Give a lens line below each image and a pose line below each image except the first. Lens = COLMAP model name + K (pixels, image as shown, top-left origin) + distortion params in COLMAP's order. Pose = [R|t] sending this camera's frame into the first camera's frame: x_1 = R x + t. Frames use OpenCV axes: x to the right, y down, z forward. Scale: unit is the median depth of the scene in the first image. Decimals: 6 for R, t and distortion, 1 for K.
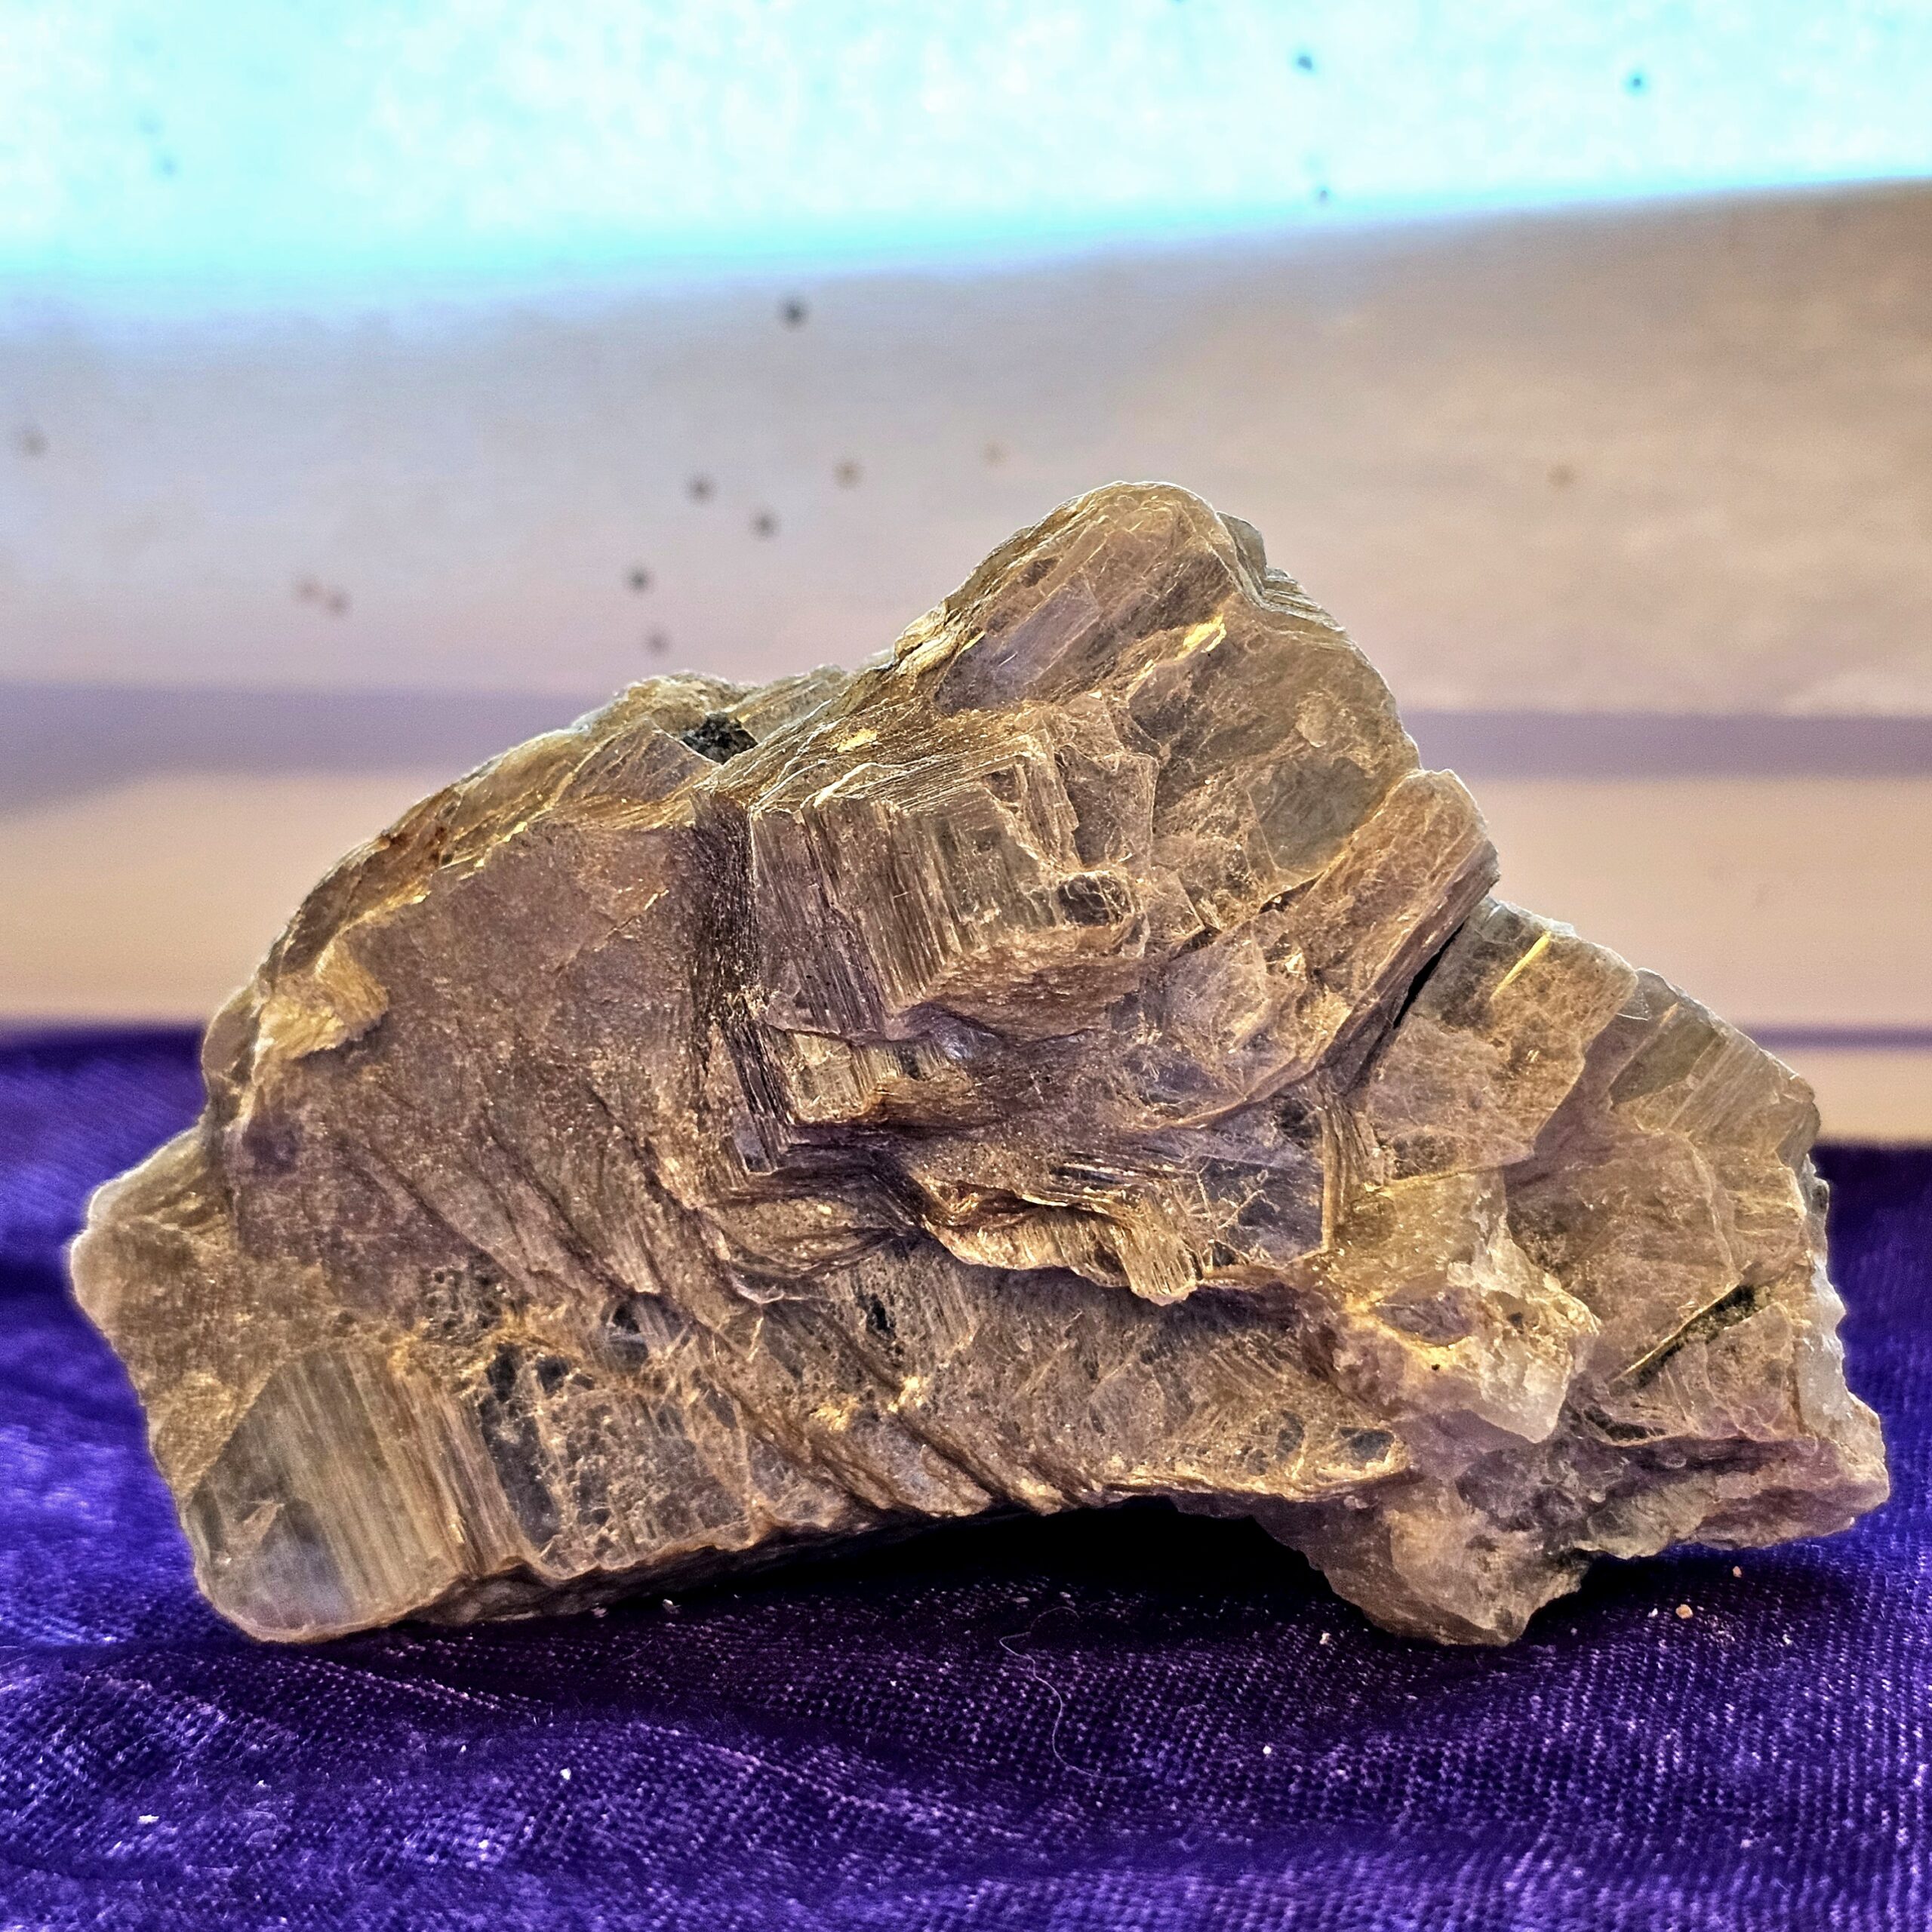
lens RADIAL K [[3903.0, 0, 967.1], [0, 3903.0, 861.4], [0, 0, 1]] dist [0.169522, -1.257501]
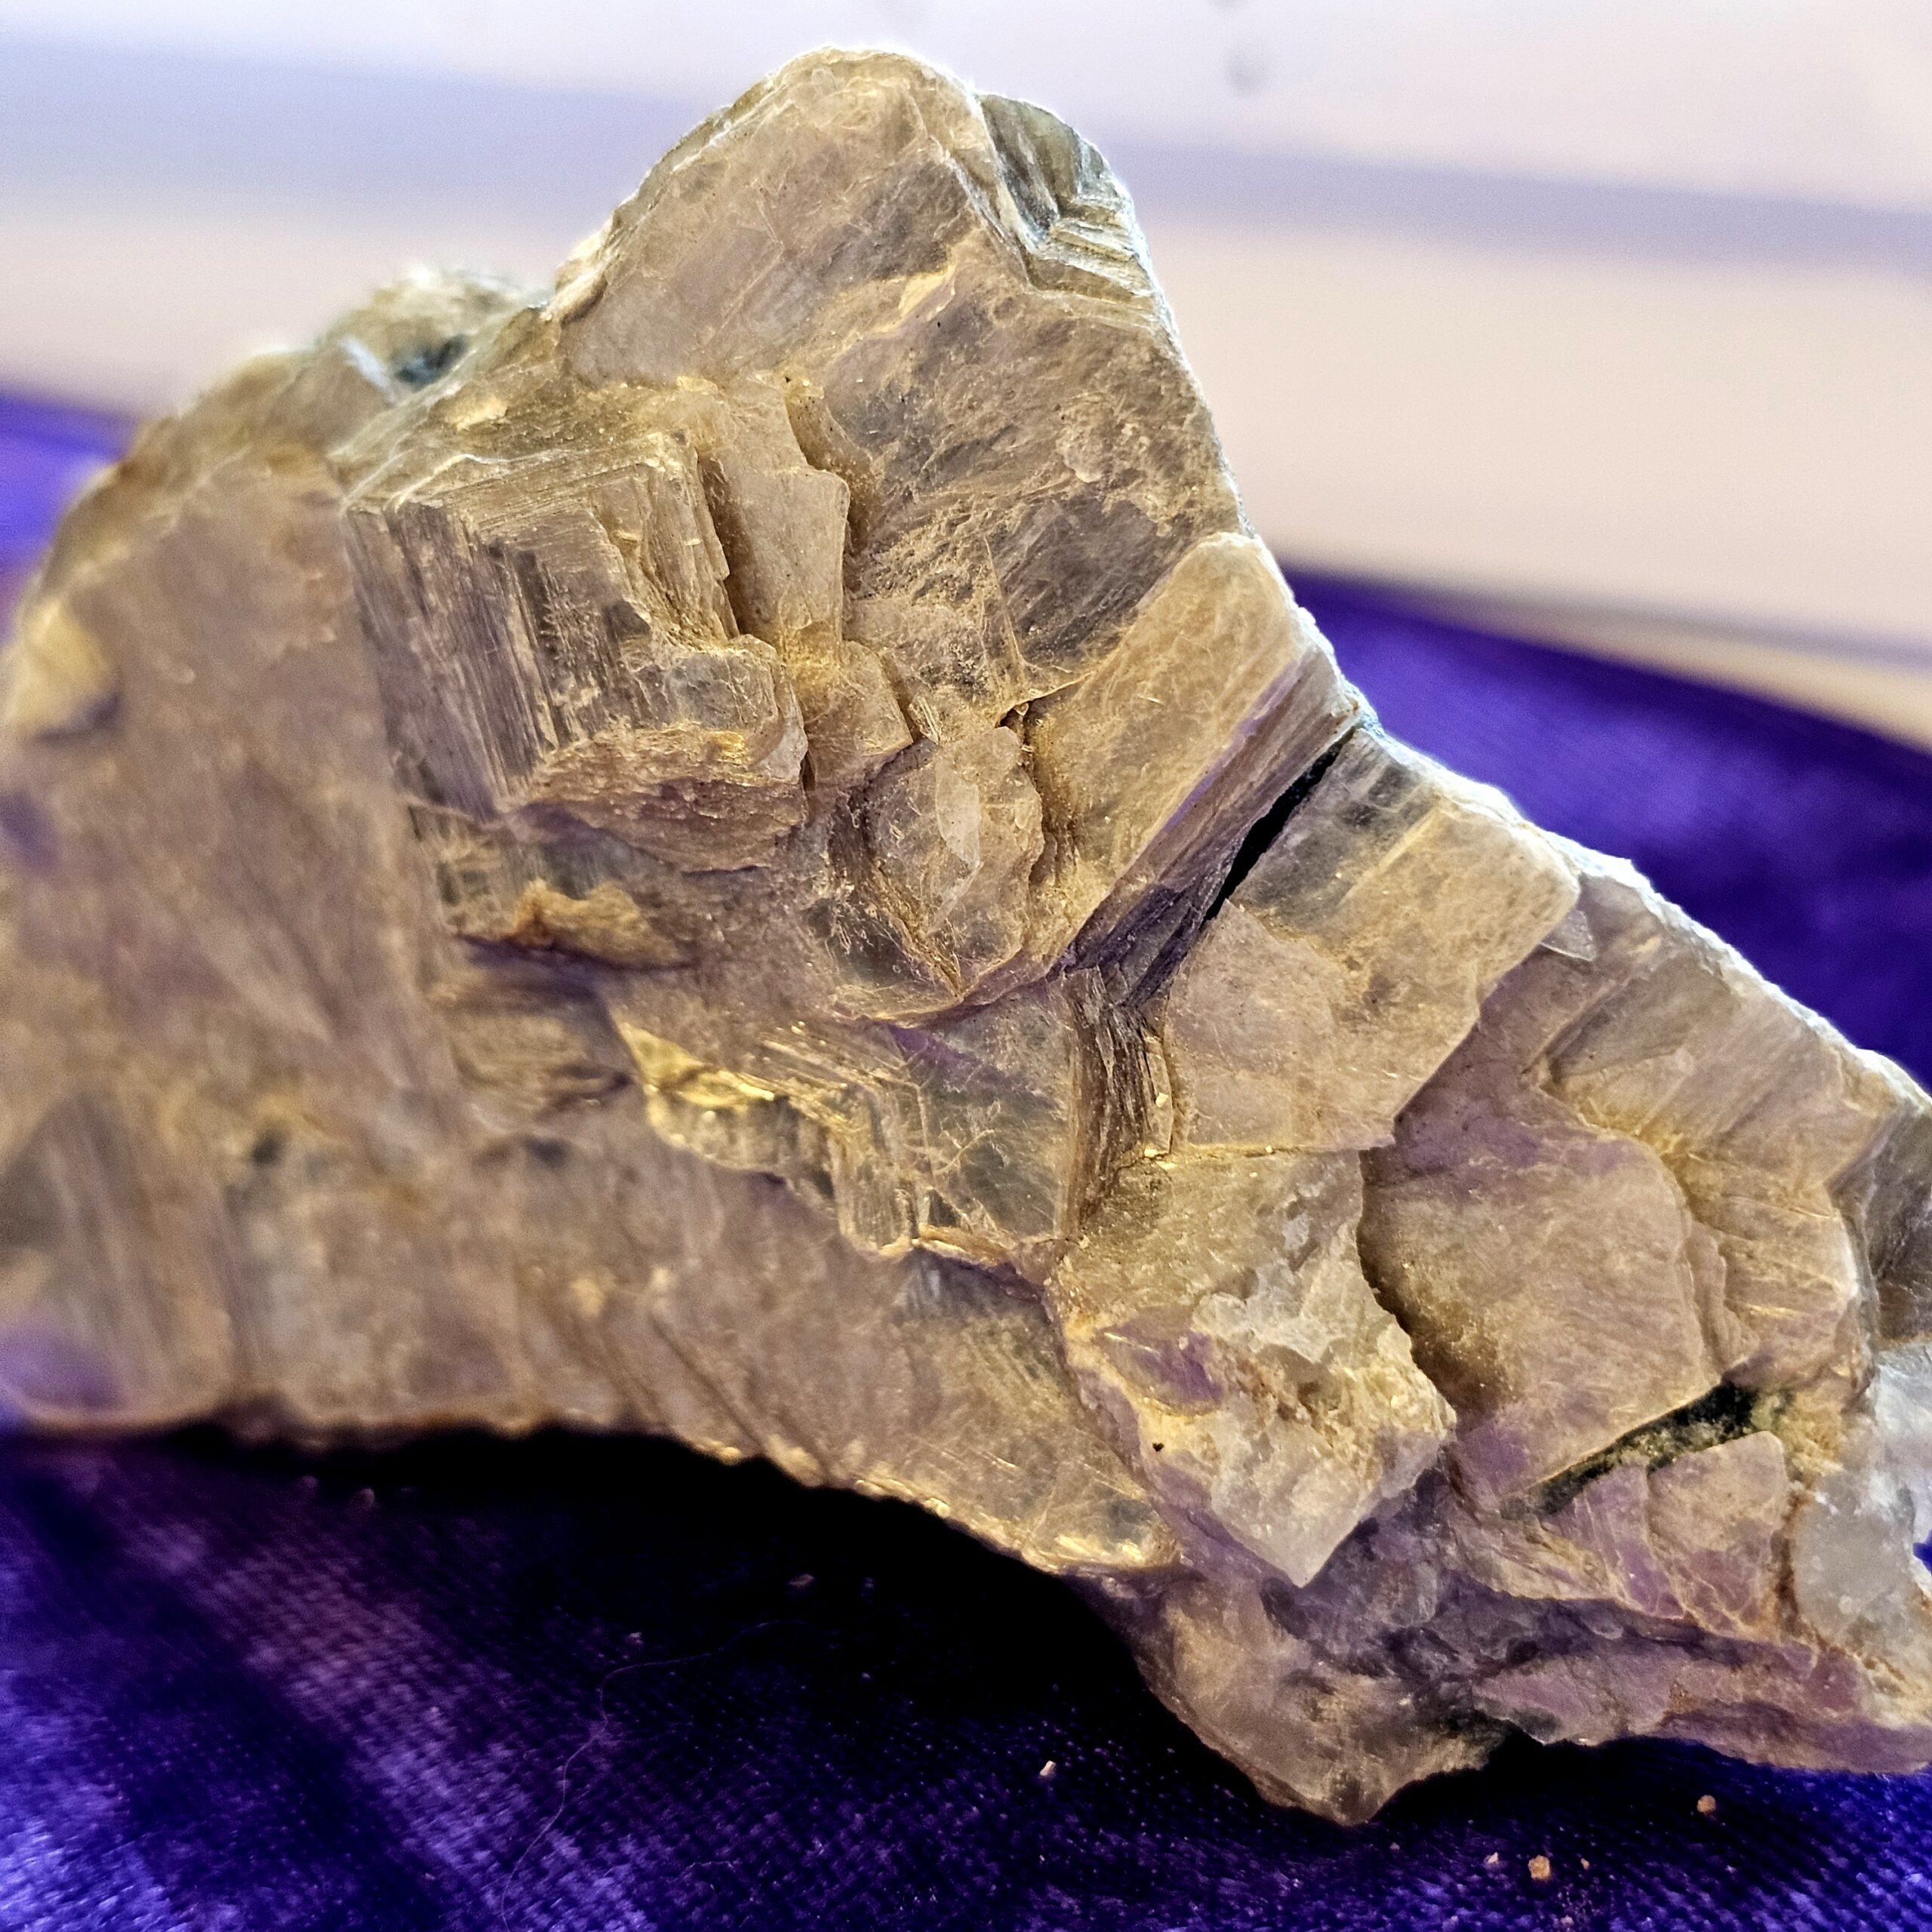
lens RADIAL K [[3903.0, 0, 967.1], [0, 3903.0, 861.4], [0, 0, 1]] dist [0.169522, -1.257501]
pose [[0.869602, 0.138077, -0.474053, 0.384009], [-0.032915, 0.974178, 0.223369, -0.110806], [0.492654, -0.178639, 0.851692, 0.435528]]
